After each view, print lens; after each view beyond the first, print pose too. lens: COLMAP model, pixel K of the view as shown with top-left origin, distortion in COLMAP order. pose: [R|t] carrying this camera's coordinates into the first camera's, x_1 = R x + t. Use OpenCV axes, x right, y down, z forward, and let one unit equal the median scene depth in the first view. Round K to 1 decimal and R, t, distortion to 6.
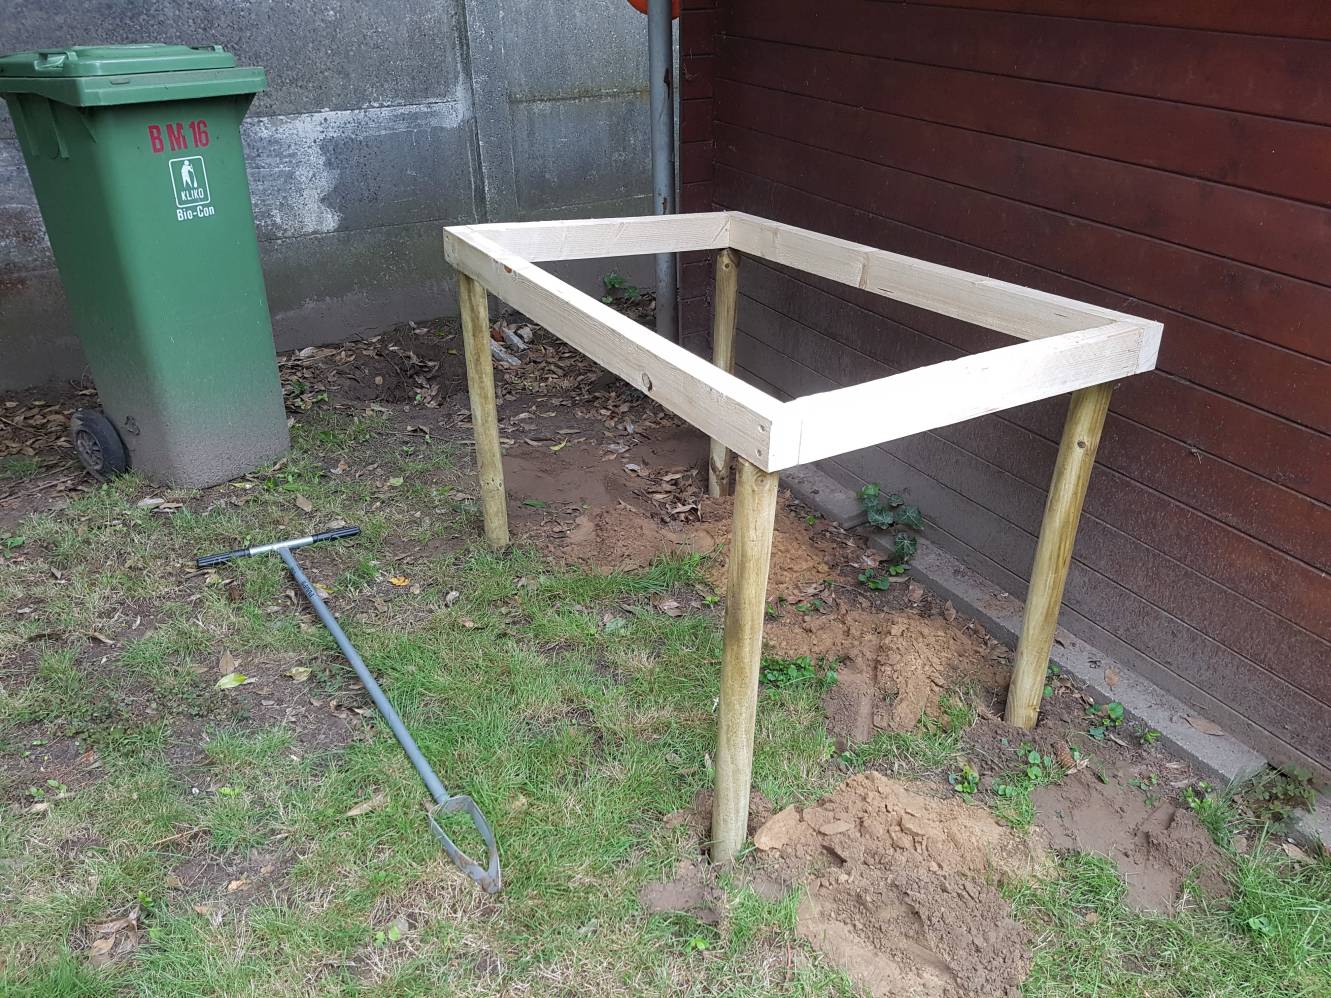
lens RADIAL K [[1029.8, 0, 674.1], [0, 1029.8, 518.7], [0, 0, 1]] dist [0.125390, -0.248918]
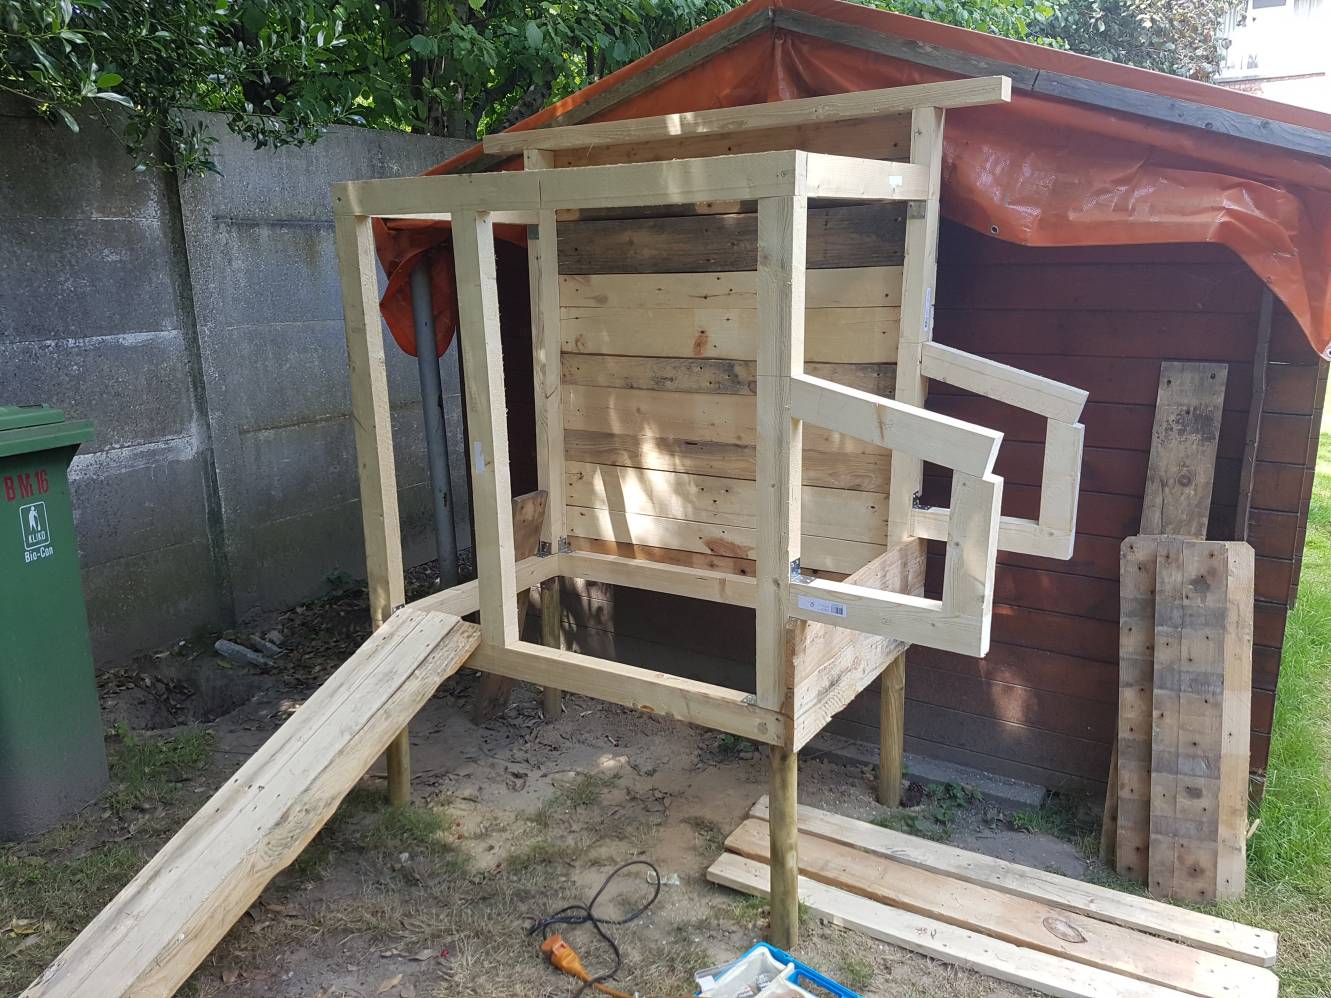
lens RADIAL K [[1037.0, 0, 681.0], [0, 1037.0, 502.1], [0, 0, 1]] dist [0.109779, -0.173054]
pose [[0.882788, -0.120067, 0.454169, -0.268735], [0.245370, 0.942277, -0.227831, 0.033466], [-0.400598, 0.312566, 0.861292, -0.110796]]
